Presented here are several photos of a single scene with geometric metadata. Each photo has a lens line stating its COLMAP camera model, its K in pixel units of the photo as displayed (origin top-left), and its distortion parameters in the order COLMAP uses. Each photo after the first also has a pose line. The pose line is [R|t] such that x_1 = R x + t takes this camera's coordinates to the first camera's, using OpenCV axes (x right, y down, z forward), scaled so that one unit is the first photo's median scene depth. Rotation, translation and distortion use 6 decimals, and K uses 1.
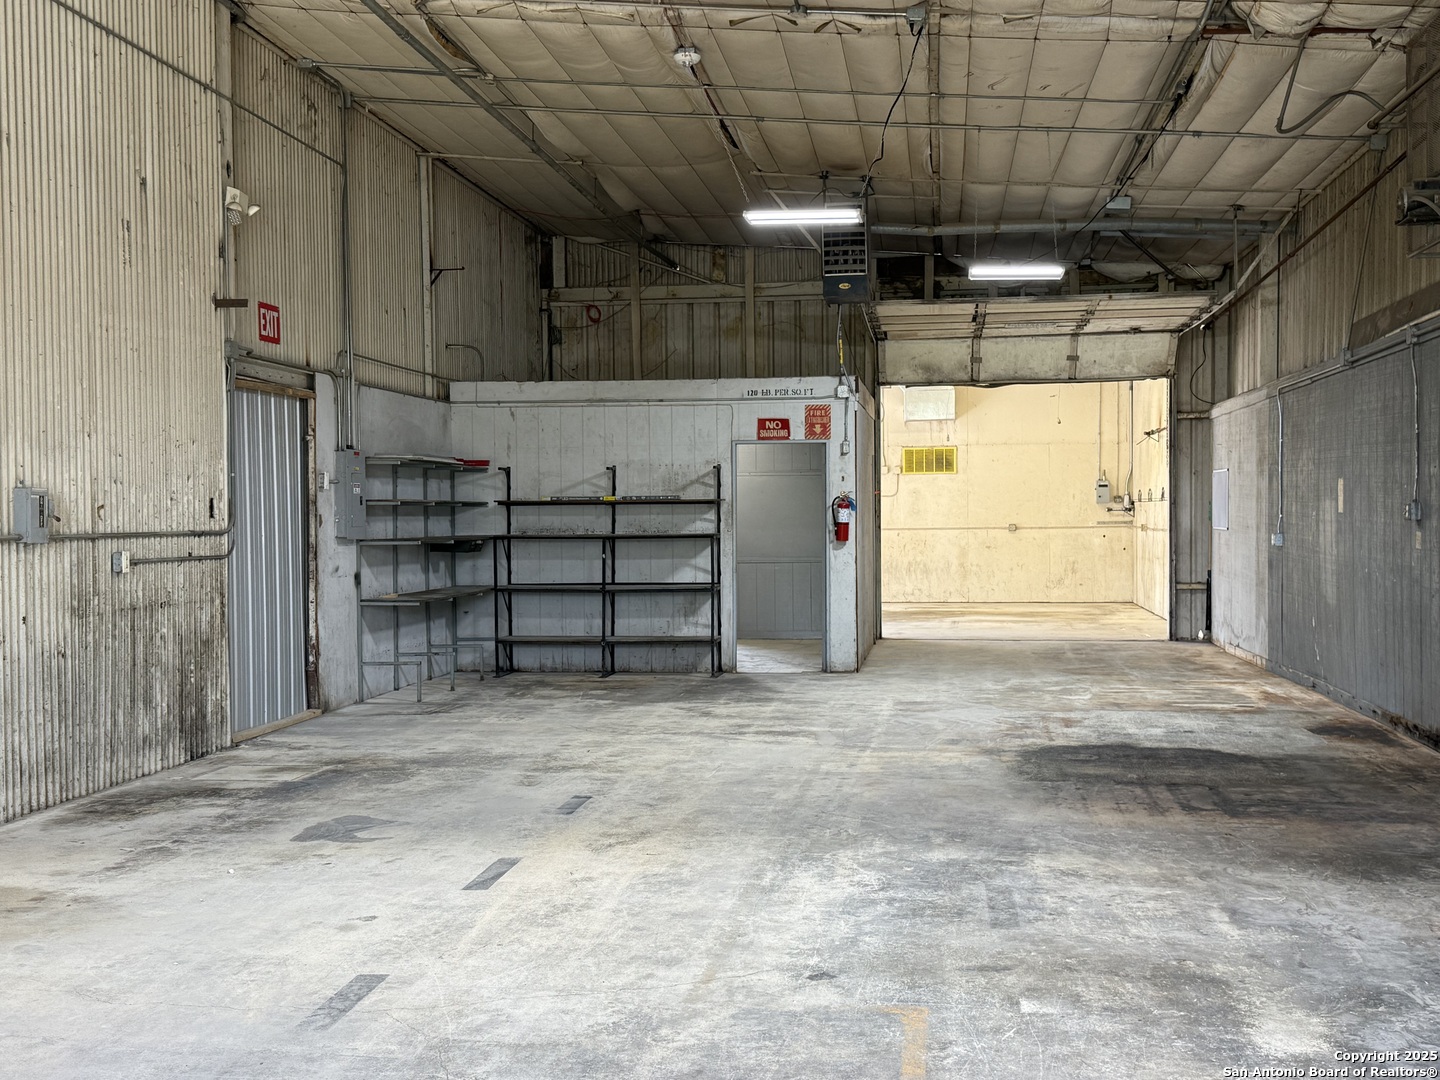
lens RADIAL K [[1641.8, 0, 723.9], [0, 1641.8, 545.9], [0, 0, 1]] dist [0.202763, -0.489017]
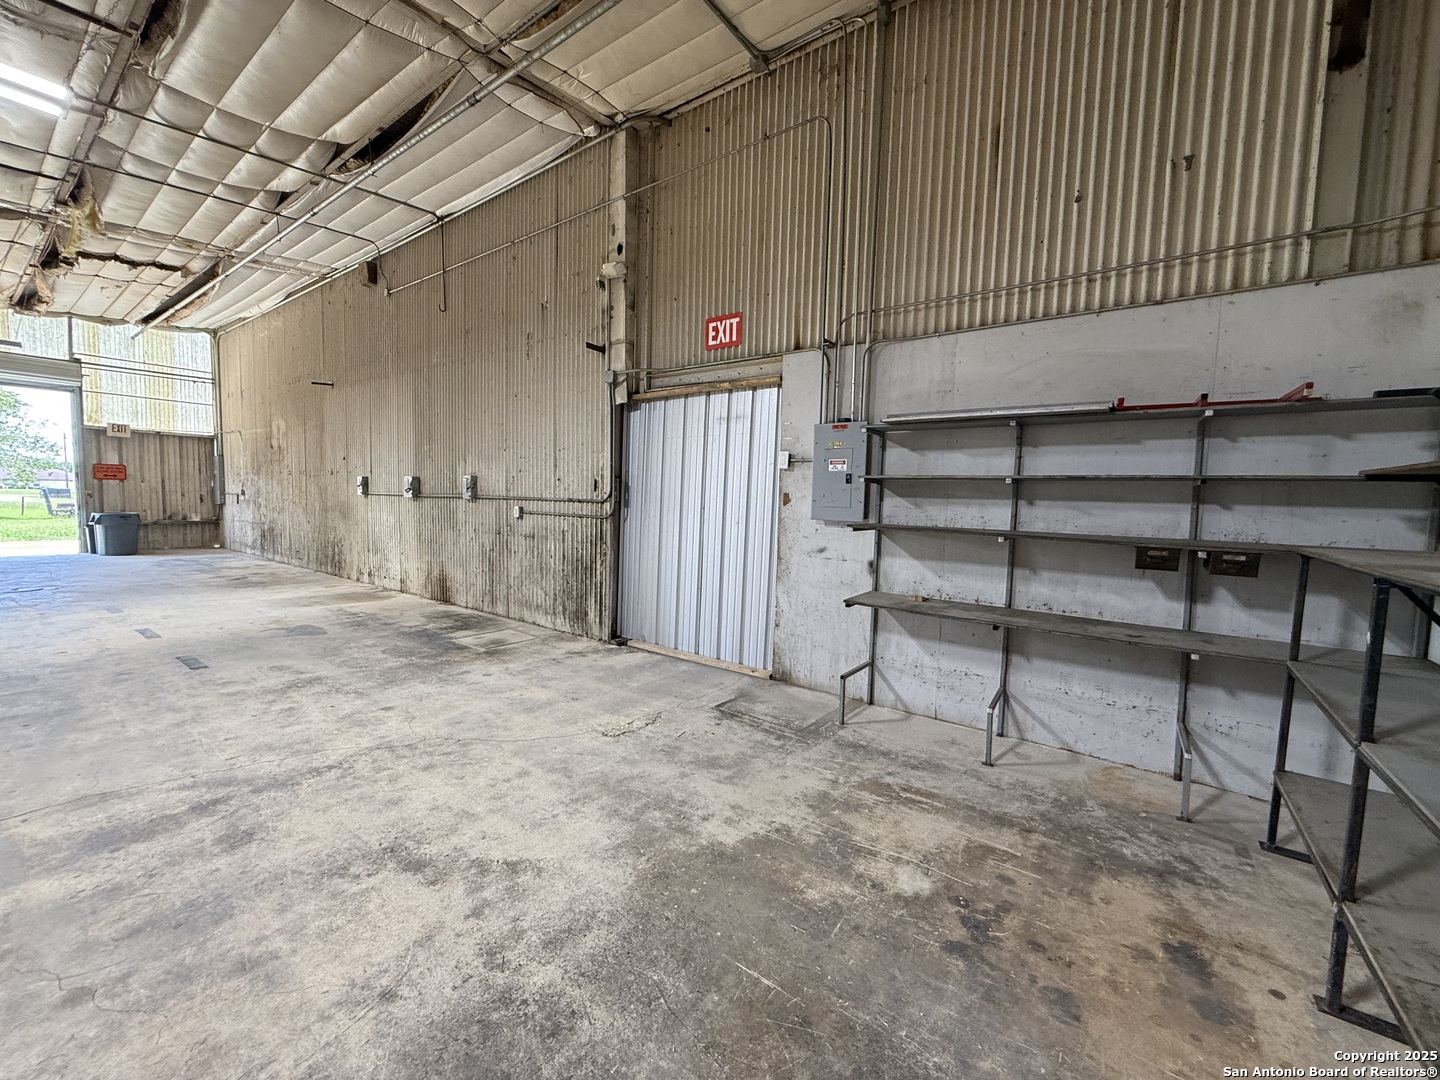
lens RADIAL K [[574.3, 0, 715.6], [0, 574.3, 540.5], [0, 0, 1]] dist [0.001172, -0.000687]
pose [[-0.485414, 0.060190, -0.872210, 0.074875], [-0.039143, 0.995131, 0.090457, -0.016148], [0.873408, 0.078050, -0.480694, 0.911092]]
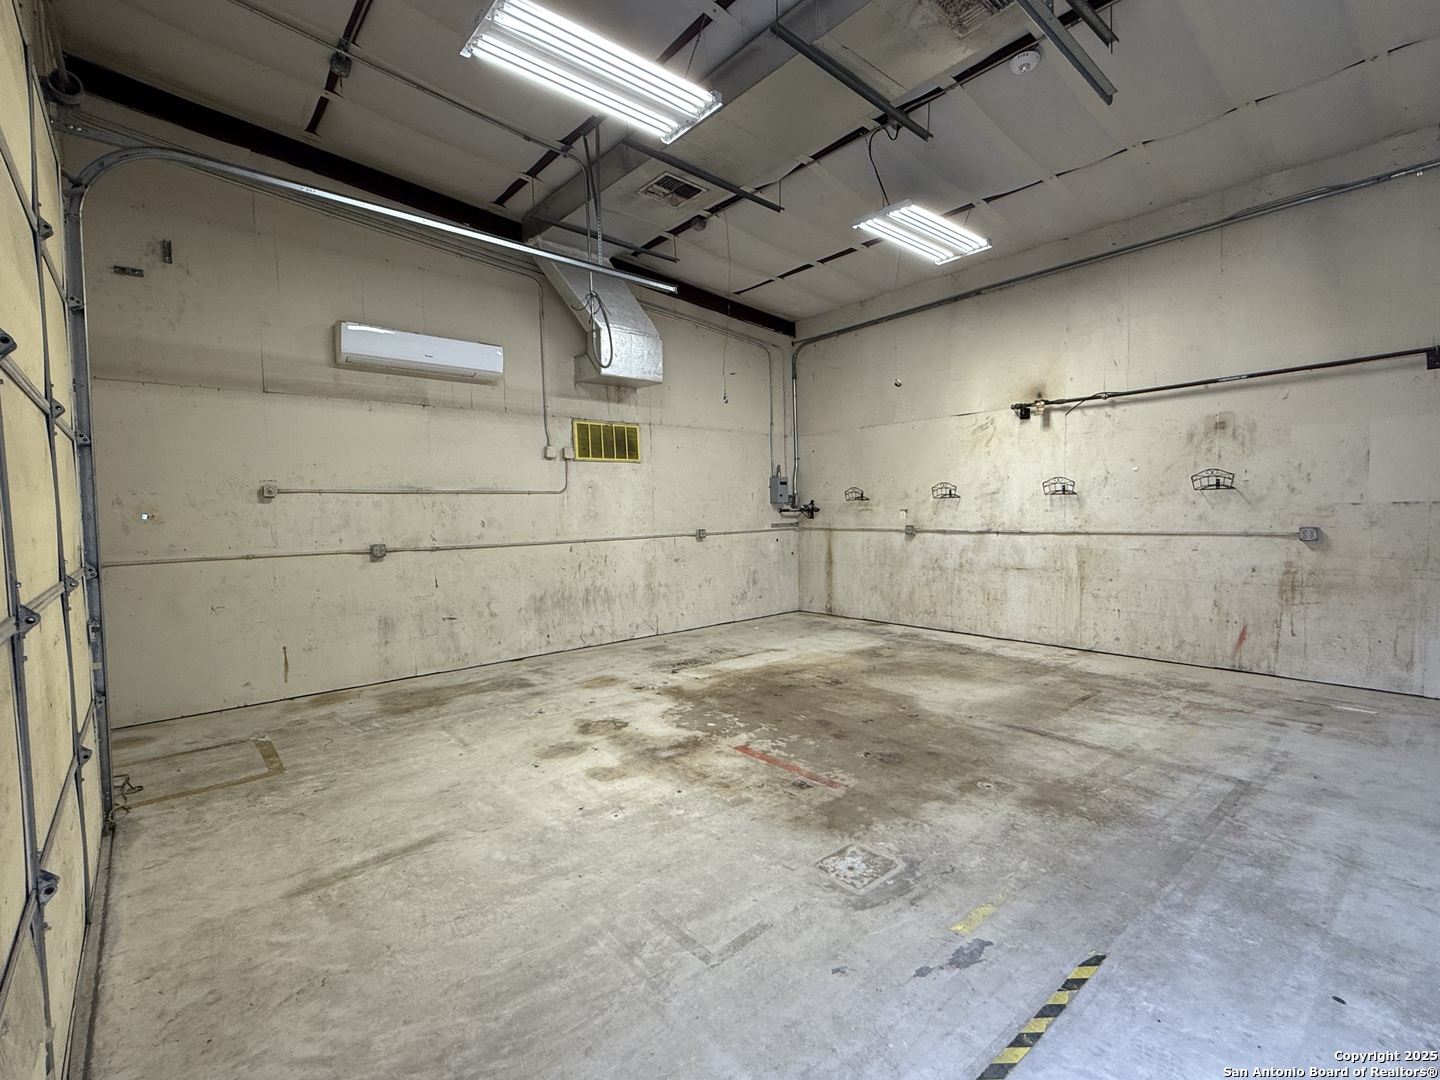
lens RADIAL K [[658.9, 0, 719.3], [0, 658.9, 540.3], [0, 0, 1]] dist [0.000007, -0.000231]
pose [[0.660989, -0.040470, 0.749303, -0.095651], [0.030578, 0.999168, 0.026991, -0.027711], [-0.749772, 0.005072, 0.661677, 1.336334]]
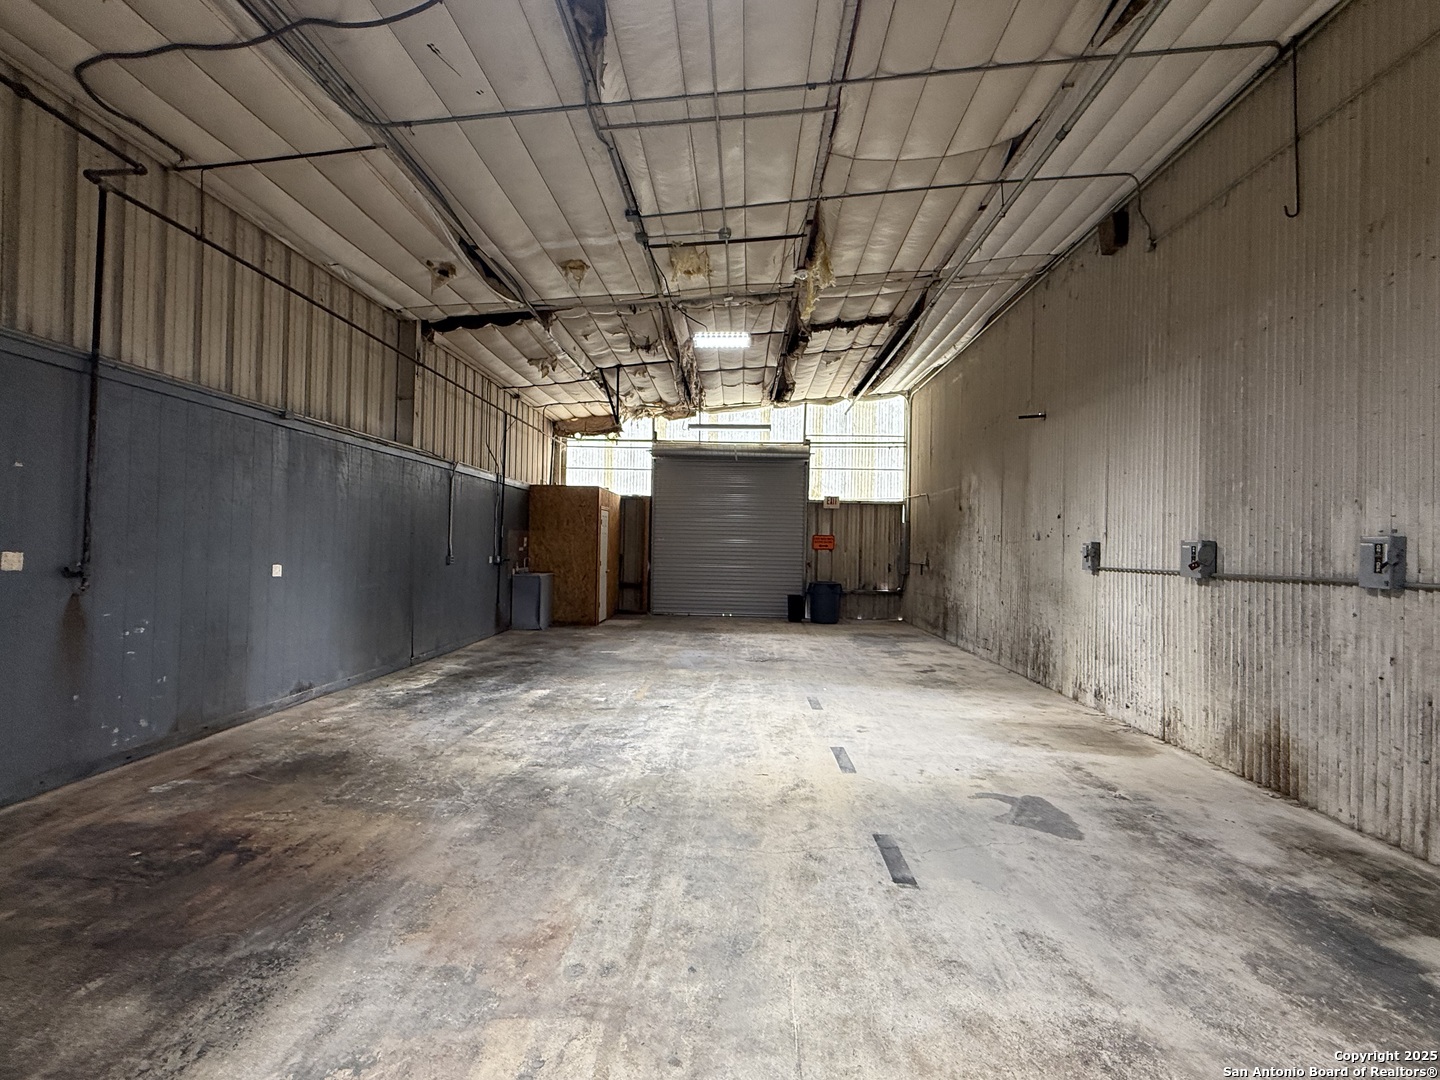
lens RADIAL K [[658.9, 0, 719.3], [0, 658.9, 540.3], [0, 0, 1]] dist [0.000007, -0.000231]
pose [[-0.995429, -0.011467, -0.094818, 0.025682], [-0.012483, 0.999871, 0.010127, -0.016610], [0.094689, 0.011265, -0.995443, 0.734215]]
